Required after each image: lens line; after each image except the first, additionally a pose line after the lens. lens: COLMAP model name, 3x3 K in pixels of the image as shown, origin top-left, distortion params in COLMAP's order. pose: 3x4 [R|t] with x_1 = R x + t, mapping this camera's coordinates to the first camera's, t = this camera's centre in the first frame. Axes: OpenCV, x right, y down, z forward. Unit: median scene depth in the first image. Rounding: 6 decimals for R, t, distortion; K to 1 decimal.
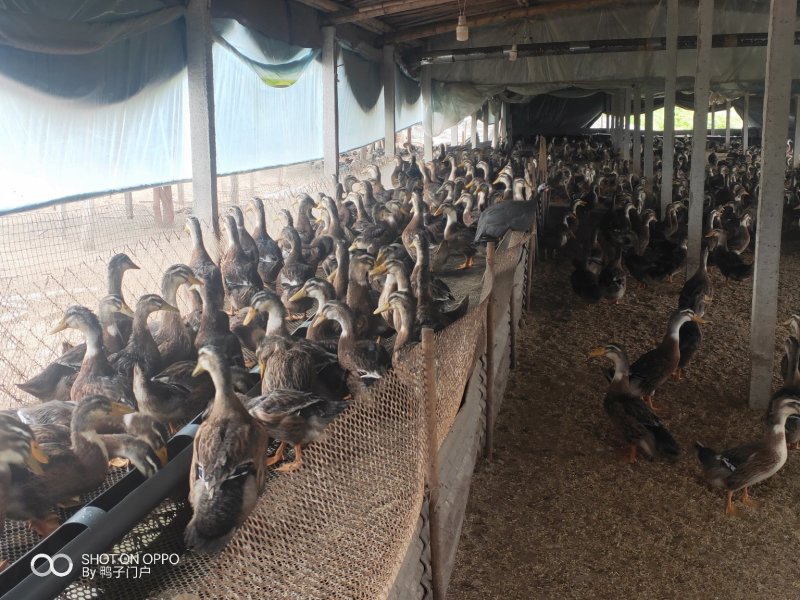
lens RADIAL K [[990.8, 0, 400.0], [0, 990.8, 300.0], [0, 0, 1]] dist [0.048276, 0.055743]
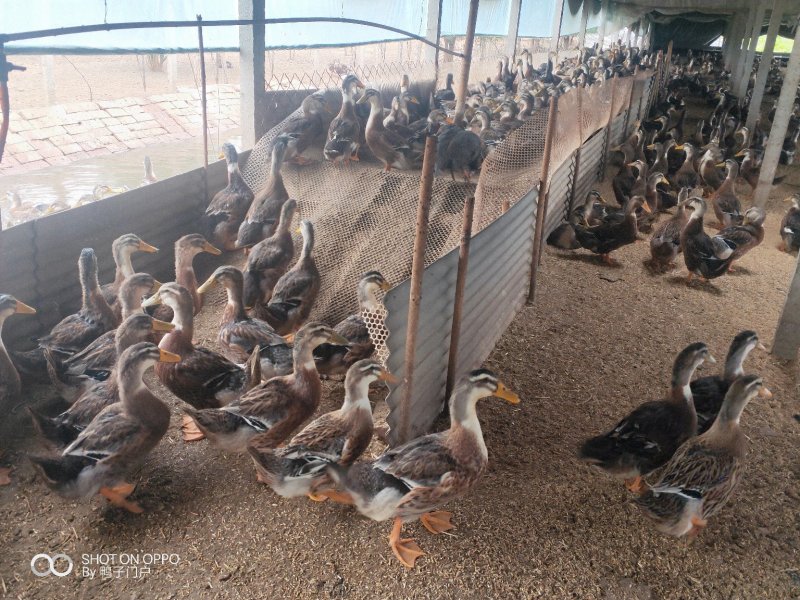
lens RADIAL K [[770.2, 0, 400.0], [0, 770.2, 300.0], [0, 0, 1]] dist [0.005968, 0.019232]
pose [[0.978047, 0.136059, -0.157833, -0.038206], [-0.109790, 0.980222, 0.164657, 0.095372], [0.177114, -0.143714, 0.973641, -0.394396]]
